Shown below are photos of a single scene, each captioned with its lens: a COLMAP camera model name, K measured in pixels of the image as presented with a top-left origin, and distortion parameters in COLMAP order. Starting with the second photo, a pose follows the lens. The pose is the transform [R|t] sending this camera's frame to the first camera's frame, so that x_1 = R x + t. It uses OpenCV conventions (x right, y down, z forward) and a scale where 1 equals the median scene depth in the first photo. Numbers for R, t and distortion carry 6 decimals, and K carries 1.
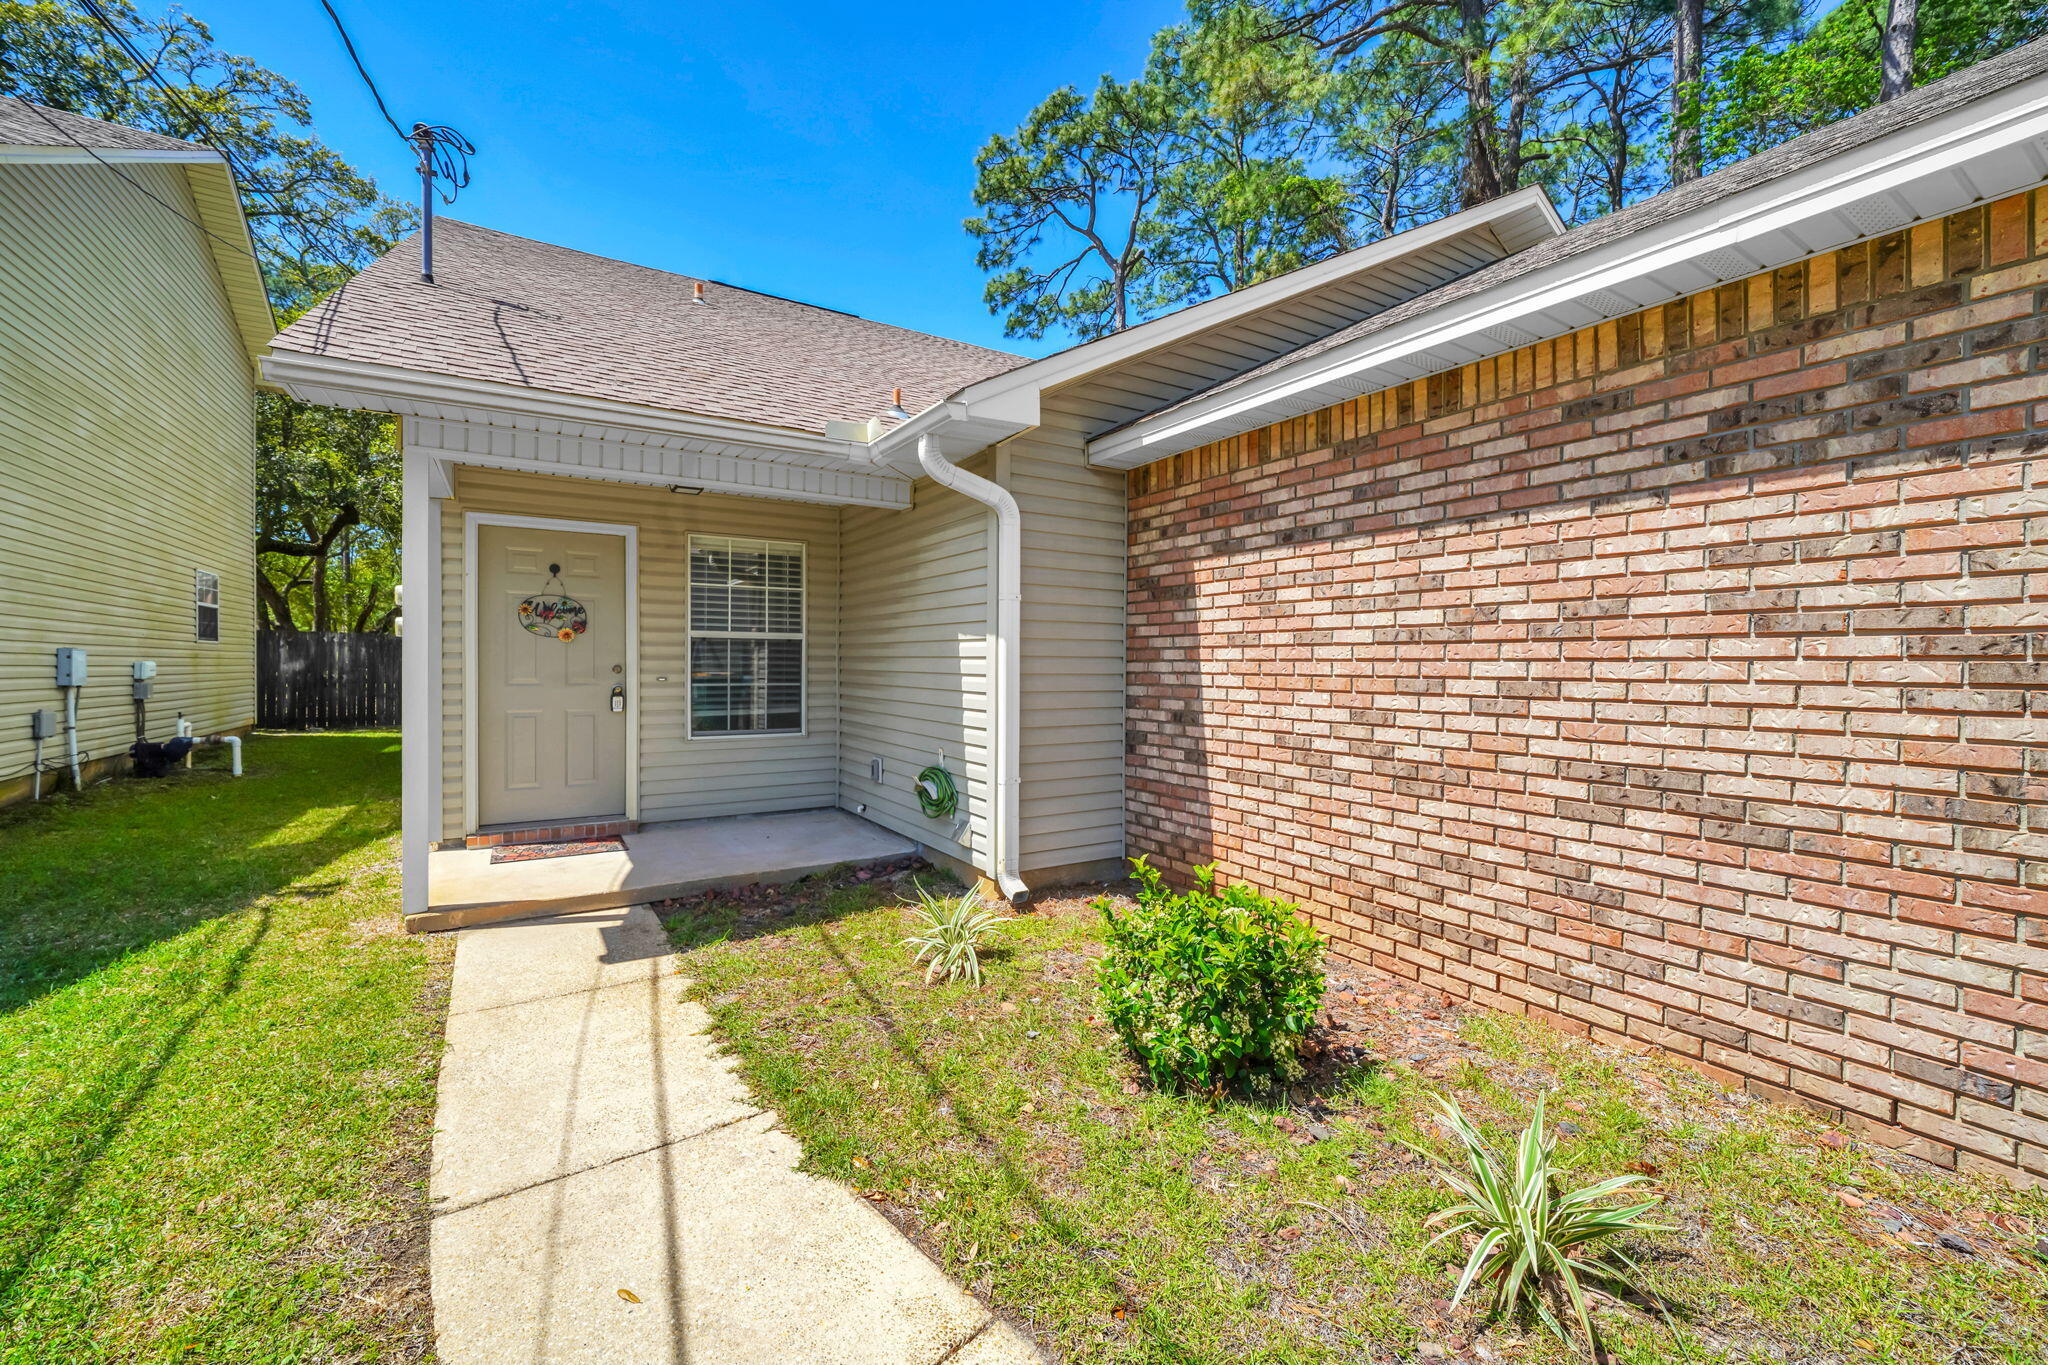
lens RADIAL K [[821.9, 0, 1020.3], [0, 821.9, 670.5], [0, 0, 1]] dist [-0.002680, 0.000007]
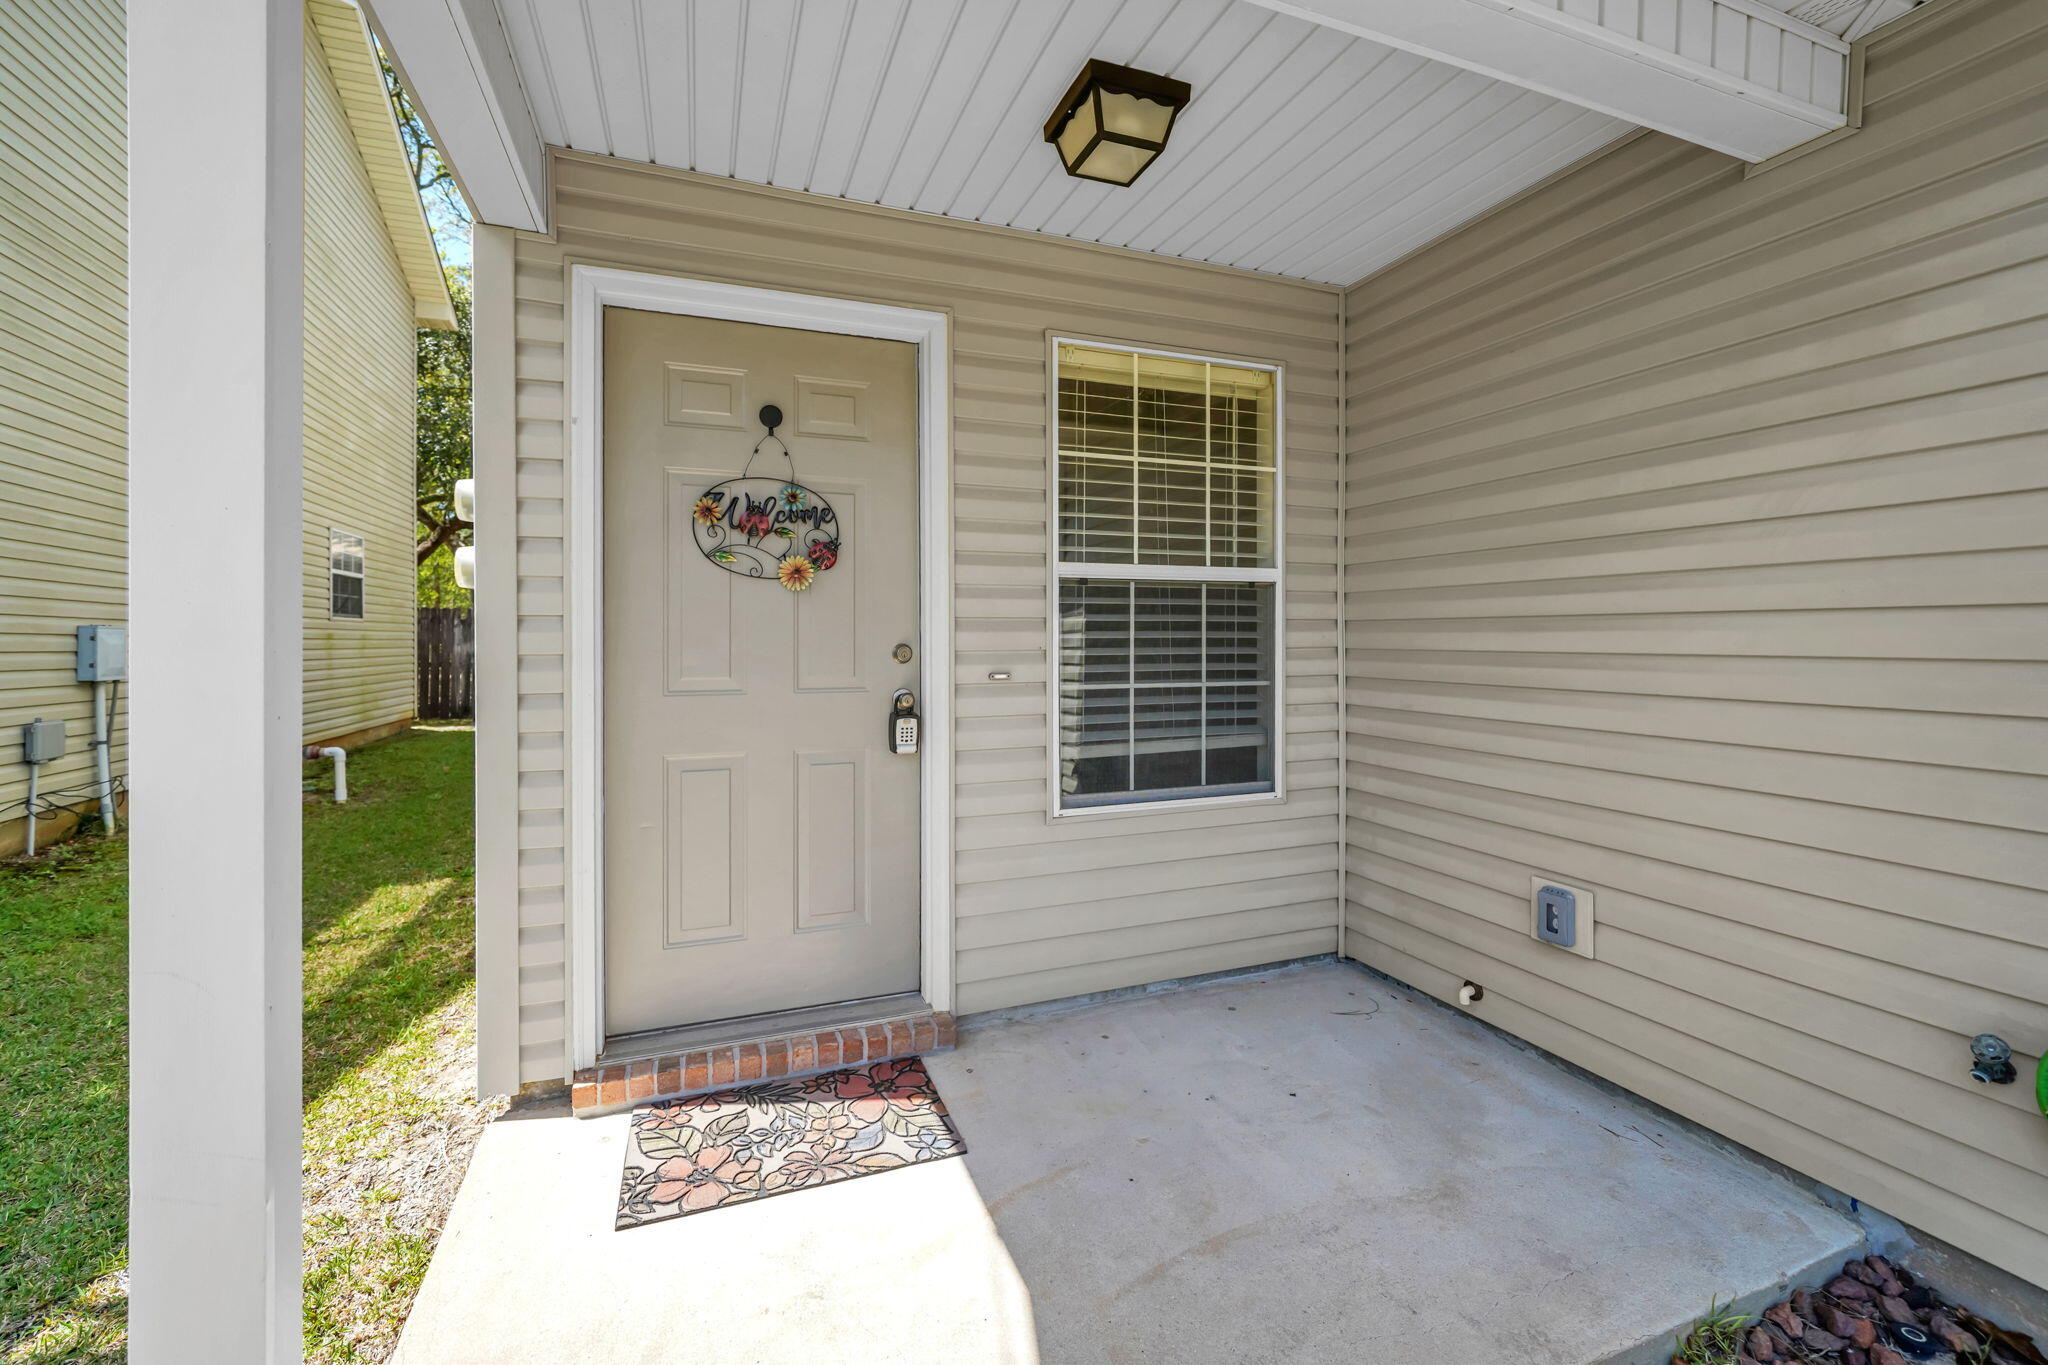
lens RADIAL K [[840.9, 0, 1016.7], [0, 840.9, 625.8], [0, 0, 1]] dist [-0.006914, 0.000301]
pose [[0.982147, -0.012975, -0.187668, -0.318284], [0.008477, 0.999658, -0.024755, -0.004145], [0.187925, 0.022722, 0.981920, 0.527624]]
